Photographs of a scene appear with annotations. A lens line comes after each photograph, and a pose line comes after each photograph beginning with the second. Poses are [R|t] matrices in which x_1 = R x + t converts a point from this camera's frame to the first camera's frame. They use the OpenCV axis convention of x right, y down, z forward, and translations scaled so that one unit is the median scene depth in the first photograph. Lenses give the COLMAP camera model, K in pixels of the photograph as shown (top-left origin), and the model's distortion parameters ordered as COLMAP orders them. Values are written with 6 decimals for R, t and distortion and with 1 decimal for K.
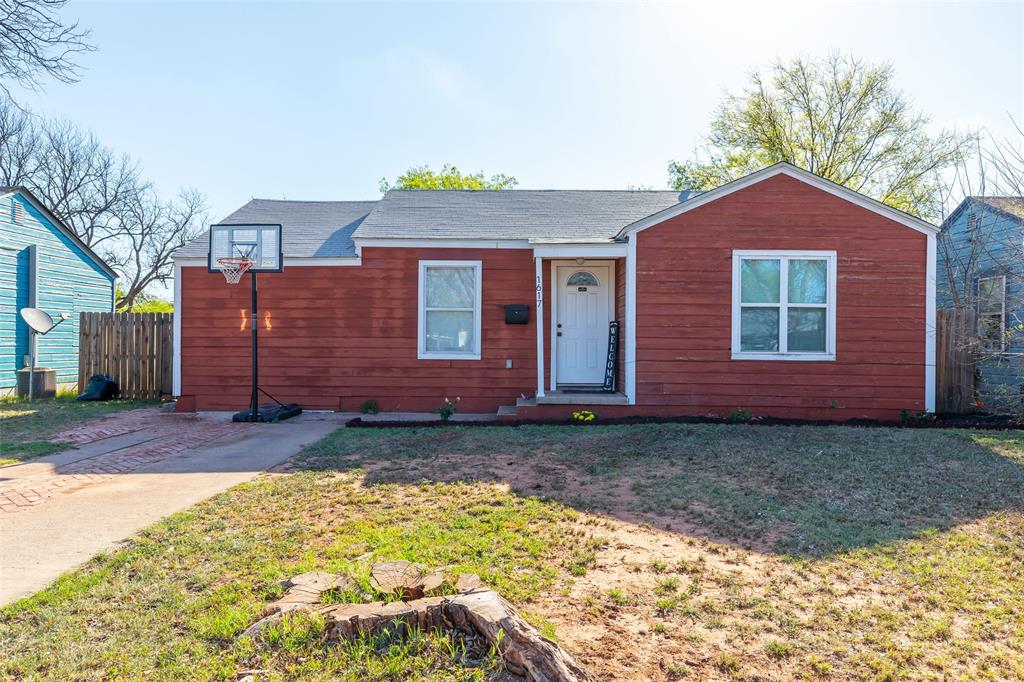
lens RADIAL K [[765.9, 0, 511.7], [0, 765.9, 335.7], [0, 0, 1]] dist [-0.008210, -0.007462]
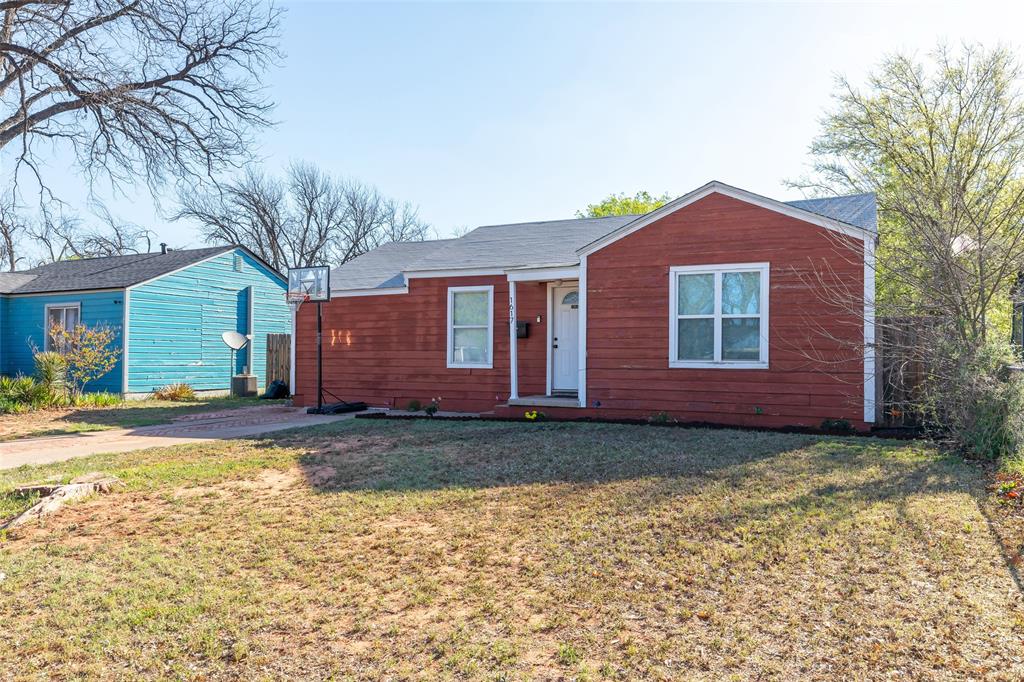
lens RADIAL K [[760.1, 0, 512.1], [0, 760.1, 343.4], [0, 0, 1]] dist [-0.013551, 0.002018]
pose [[0.910809, -0.011912, -0.412656, 0.525539], [0.006526, 0.999874, -0.014460, 0.010667], [0.412776, 0.010478, 0.910772, -0.072415]]
